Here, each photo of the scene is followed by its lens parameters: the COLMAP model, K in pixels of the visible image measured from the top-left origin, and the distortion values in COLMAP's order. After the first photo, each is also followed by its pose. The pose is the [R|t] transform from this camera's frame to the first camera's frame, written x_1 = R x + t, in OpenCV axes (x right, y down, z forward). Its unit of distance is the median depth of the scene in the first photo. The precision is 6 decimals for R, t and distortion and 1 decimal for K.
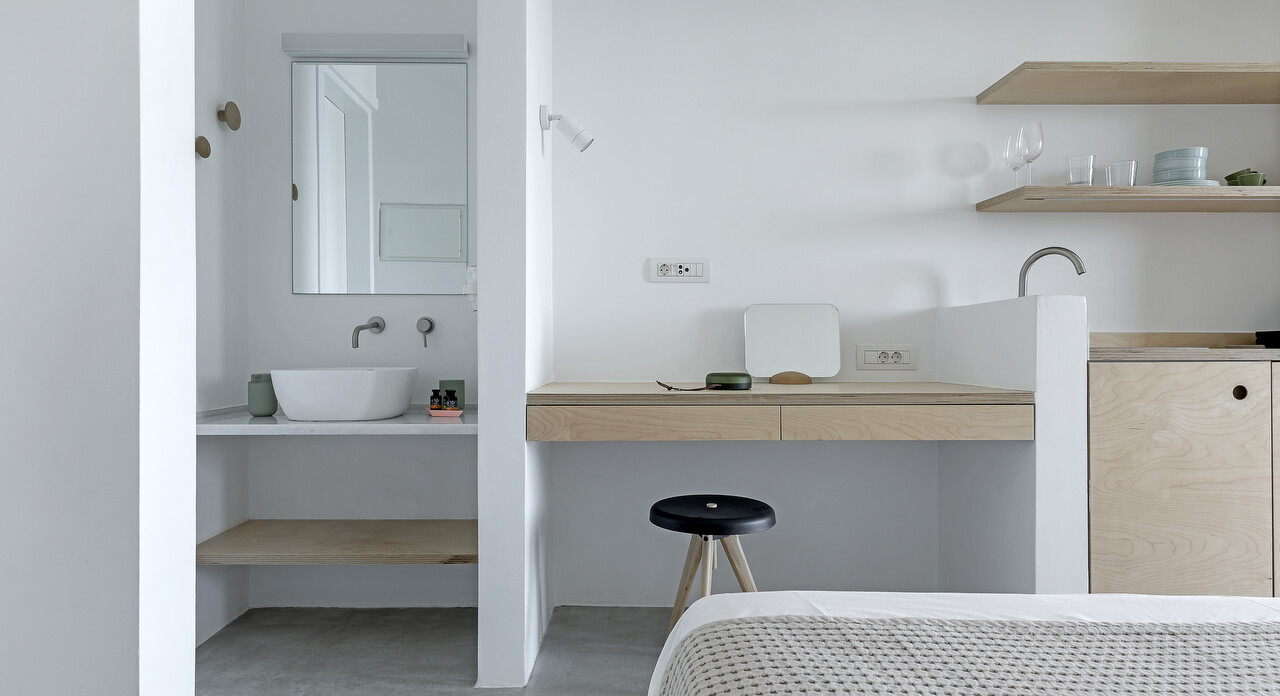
lens RADIAL K [[742.0, 0, 633.0], [0, 742.0, 344.3], [0, 0, 1]] dist [0.003762, 0.000691]
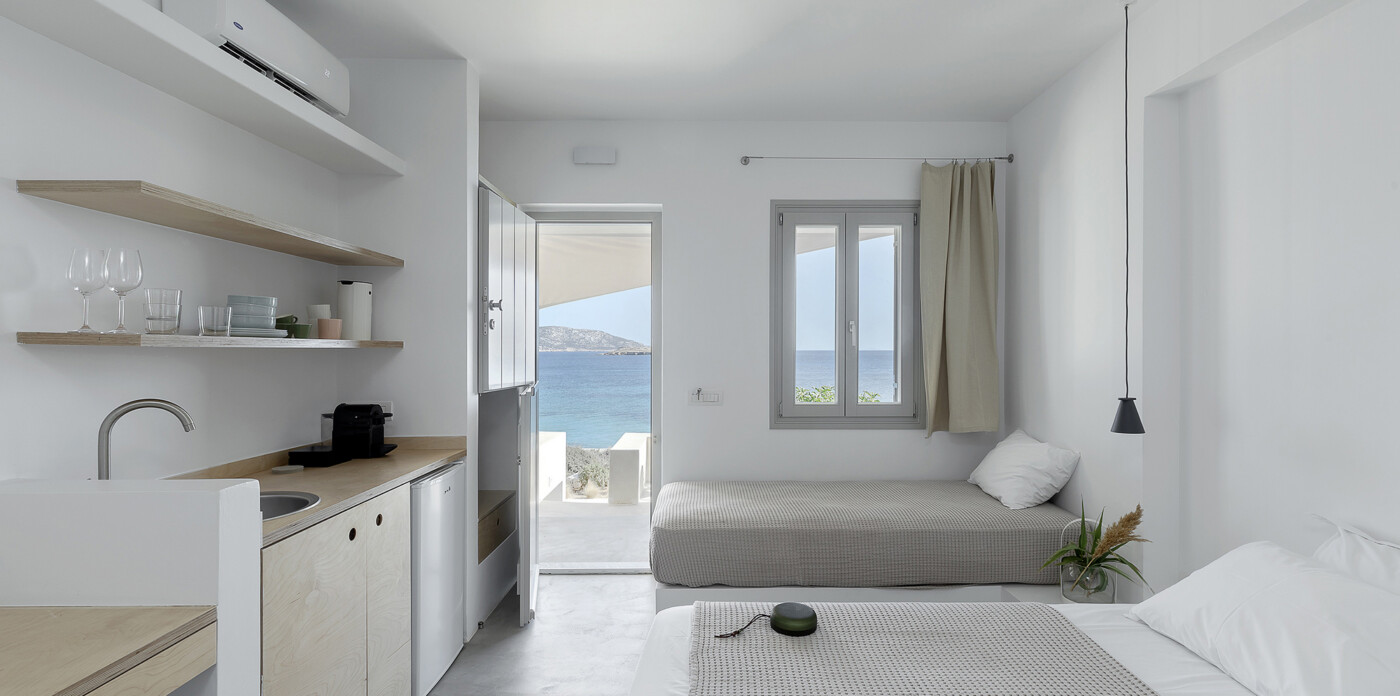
lens RADIAL K [[611.7, 0, 699.3], [0, 611.7, 348.9], [0, 0, 1]] dist [-0.001048, 0.000125]
pose [[0.018293, 0.011367, 0.999768, -0.150181], [-0.008015, 0.999905, -0.011222, -0.224220], [-0.999801, -0.007808, 0.018383, 0.434929]]
